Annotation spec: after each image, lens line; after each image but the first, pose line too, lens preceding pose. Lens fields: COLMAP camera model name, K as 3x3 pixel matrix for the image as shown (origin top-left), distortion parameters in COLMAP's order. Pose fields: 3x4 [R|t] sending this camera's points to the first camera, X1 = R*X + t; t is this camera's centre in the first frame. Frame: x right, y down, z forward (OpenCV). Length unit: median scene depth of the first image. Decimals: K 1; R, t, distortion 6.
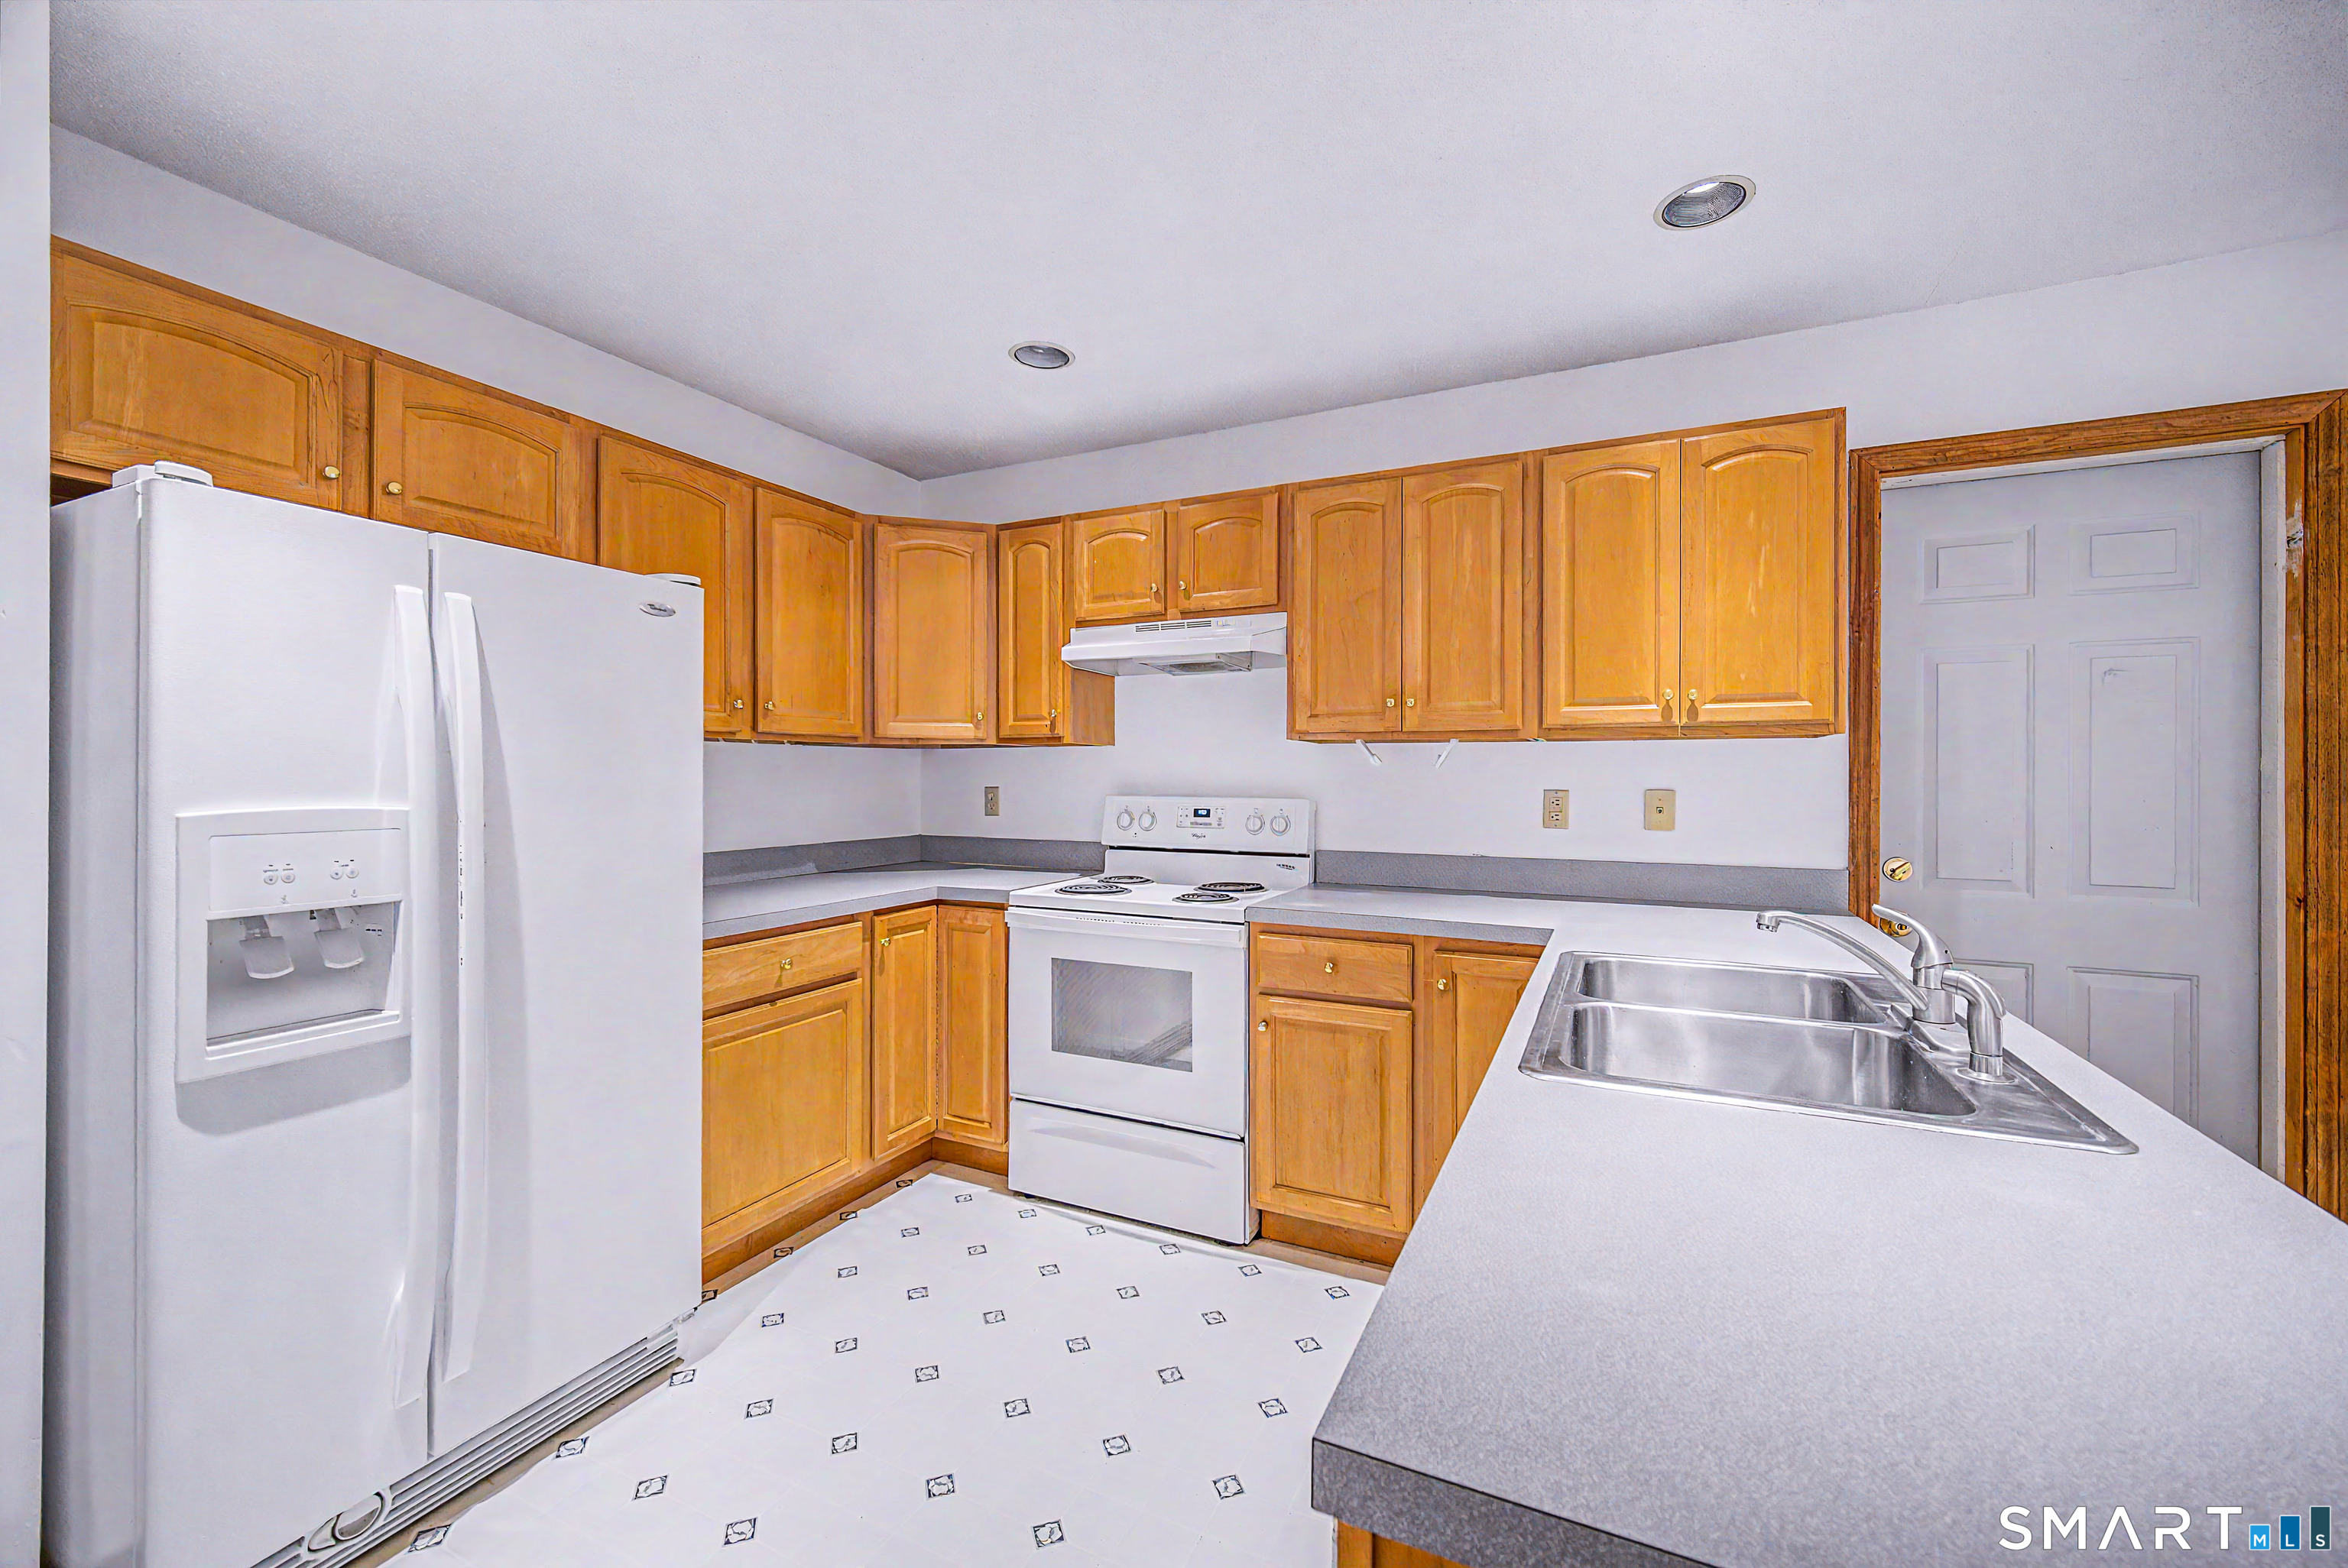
lens RADIAL K [[923.9, 0, 1179.2], [0, 923.9, 774.6], [0, 0, 1]] dist [-0.001951, -0.000108]
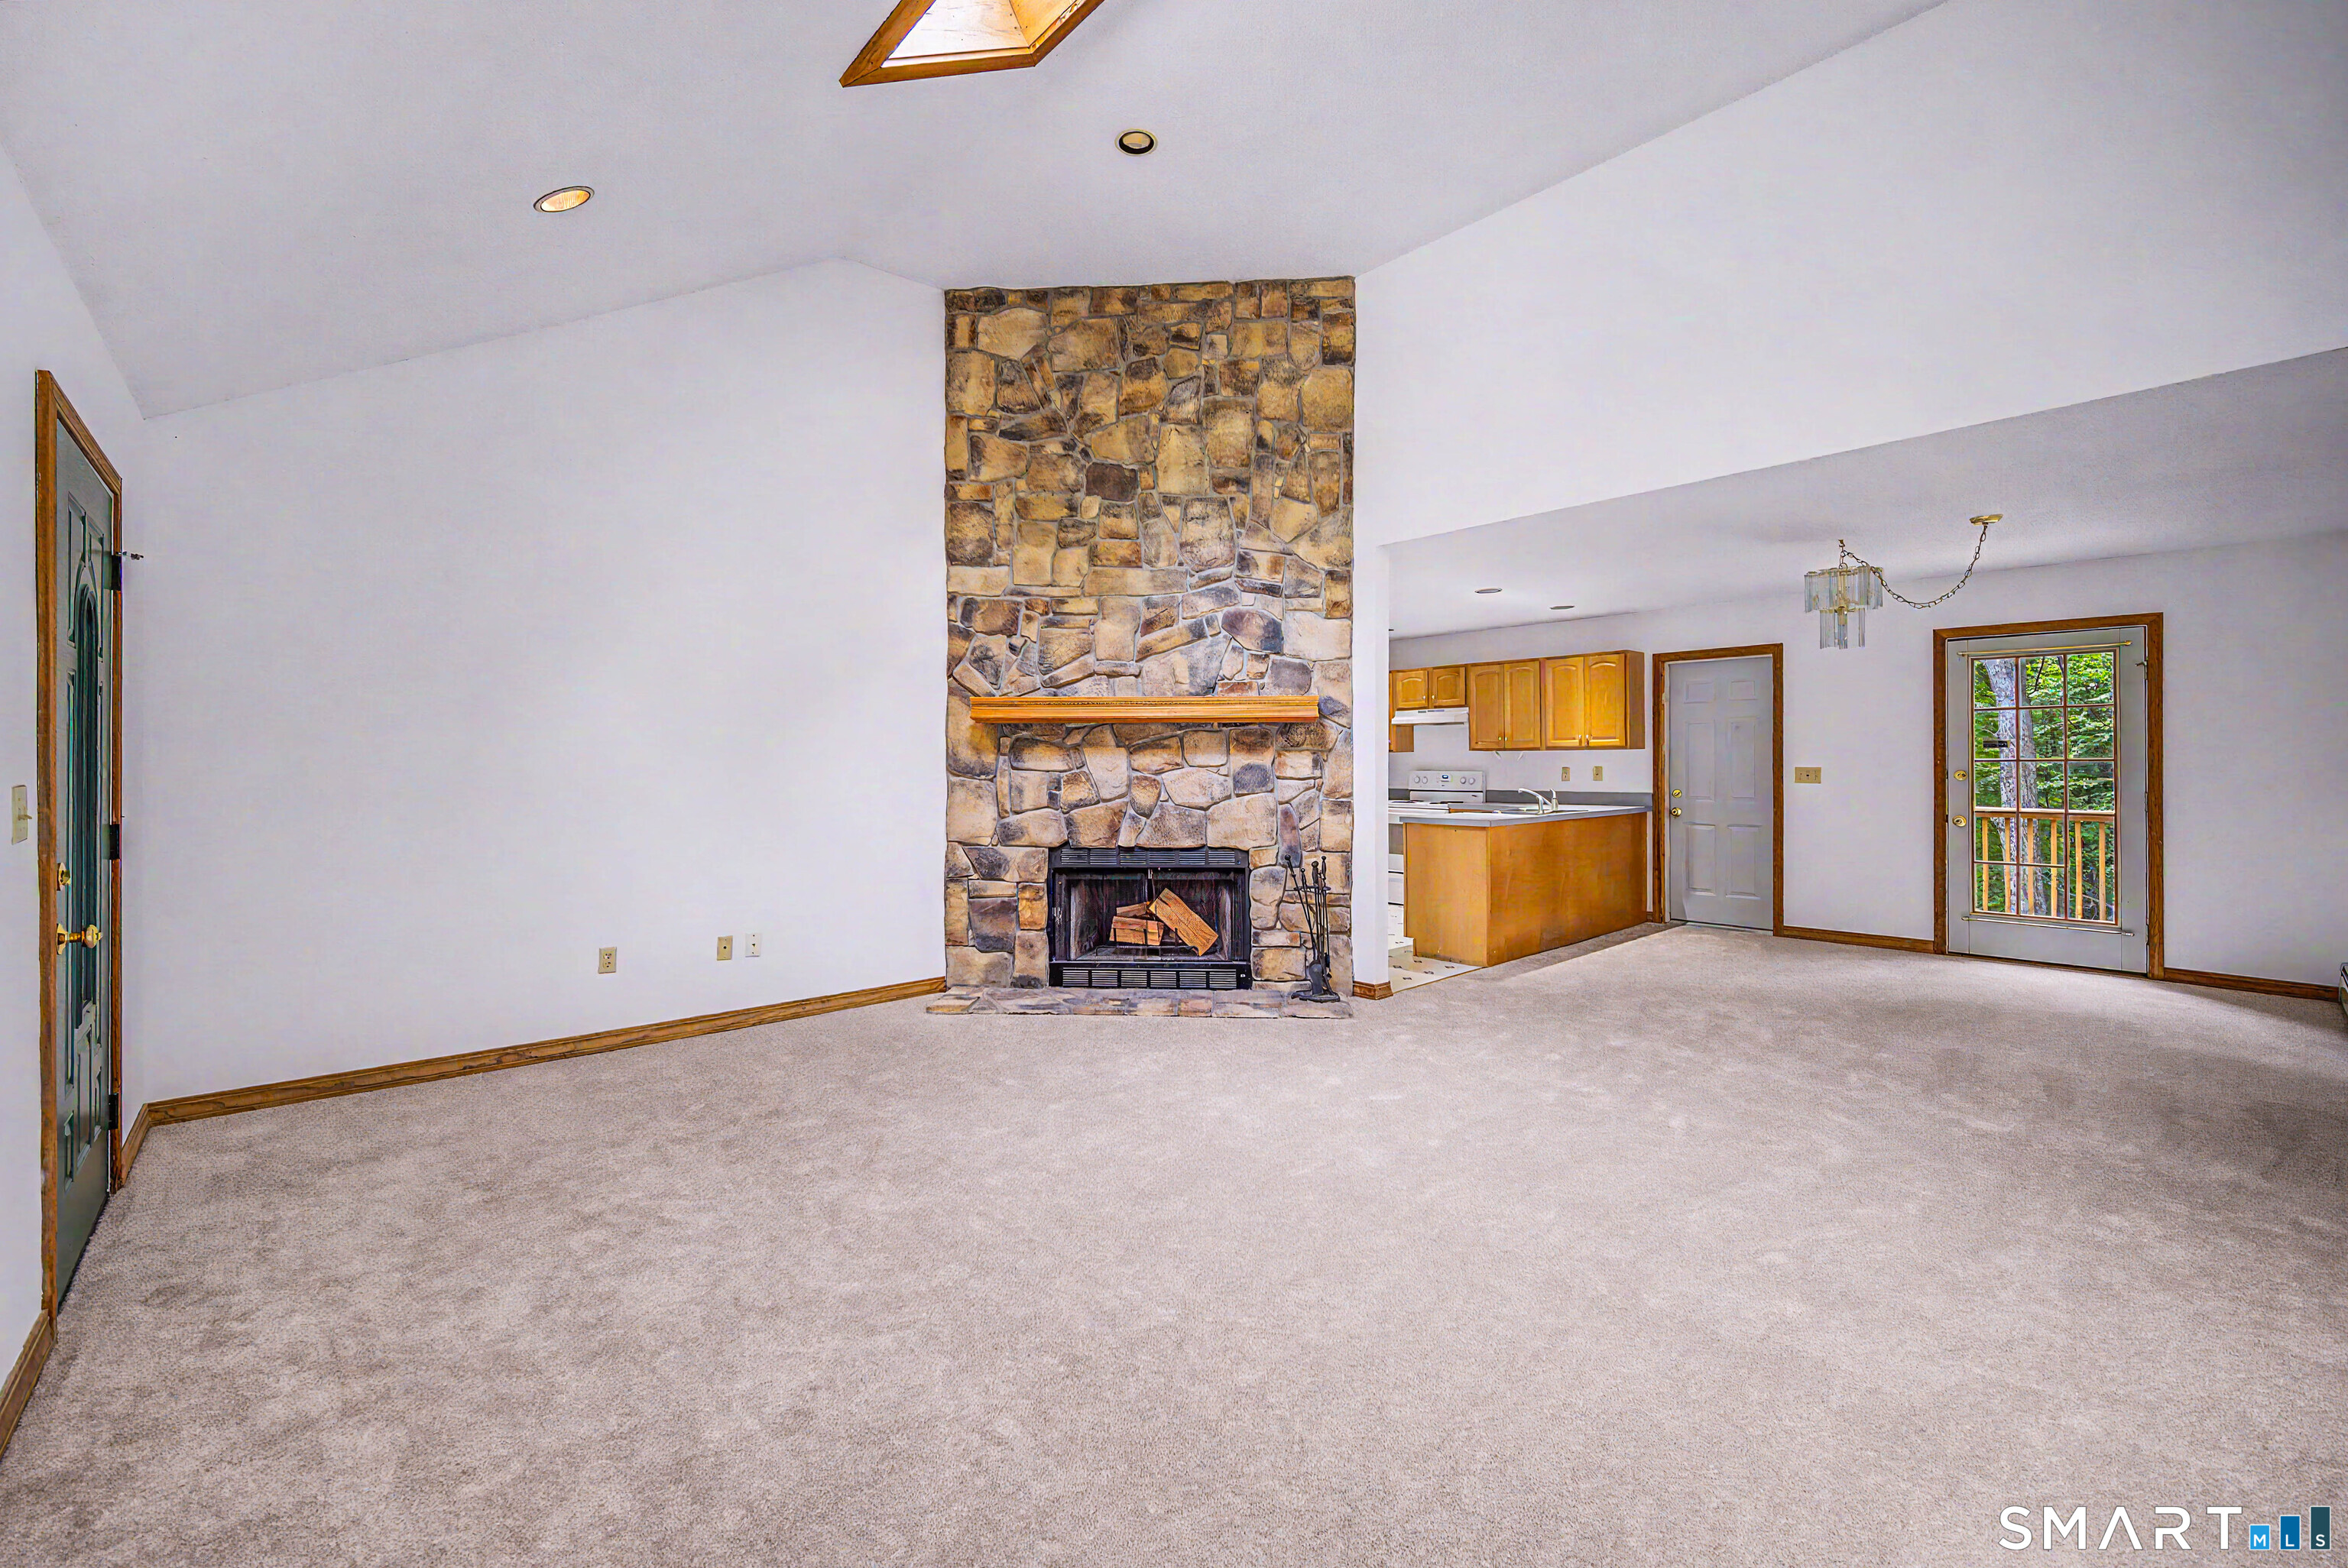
lens RADIAL K [[941.6, 0, 1186.3], [0, 941.6, 757.1], [0, 0, 1]] dist [-0.005458, 0.001352]
pose [[0.930629, -0.008867, -0.365857, 0.380931], [0.007101, 0.999956, -0.006171, -0.005029], [0.365896, 0.003145, 0.930651, -2.152867]]
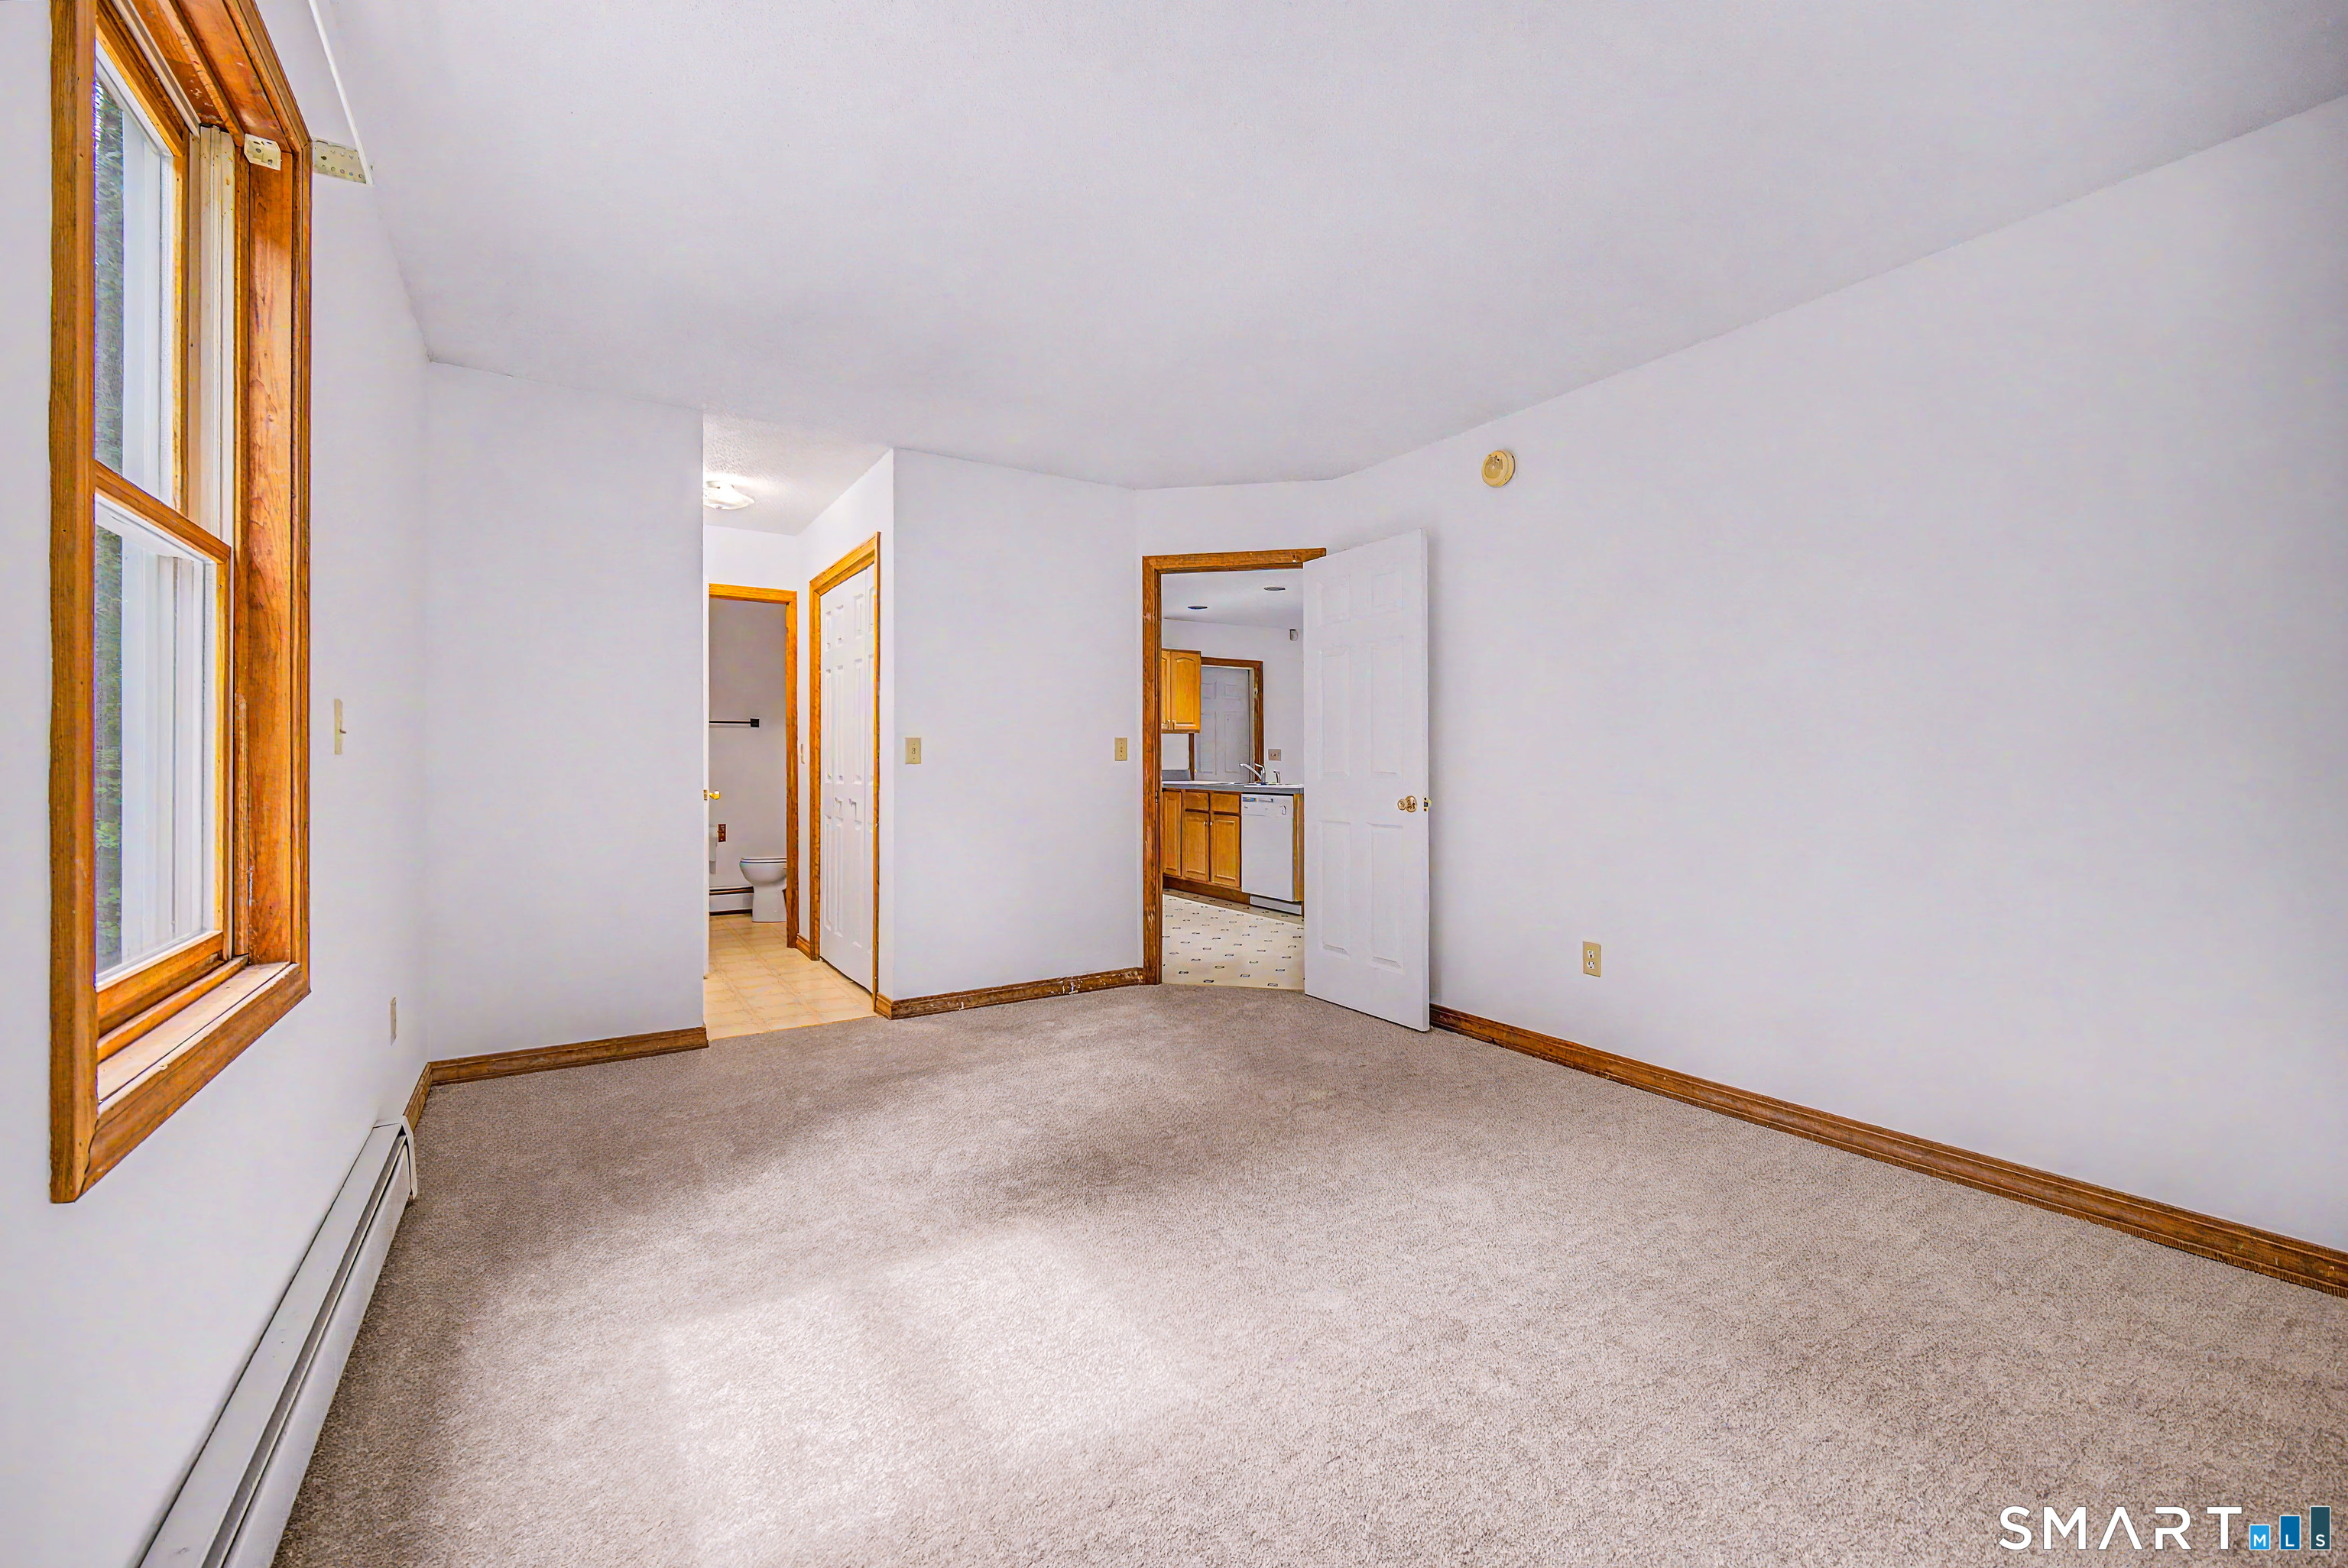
lens RADIAL K [[941.6, 0, 1172.5], [0, 941.6, 760.9], [0, 0, 1]] dist [-0.005458, 0.001352]
pose [[0.530627, -0.002942, 0.847600, -2.239758], [0.006960, 0.999975, -0.000886, 0.063852], [-0.847577, 0.006369, 0.530635, -0.849092]]
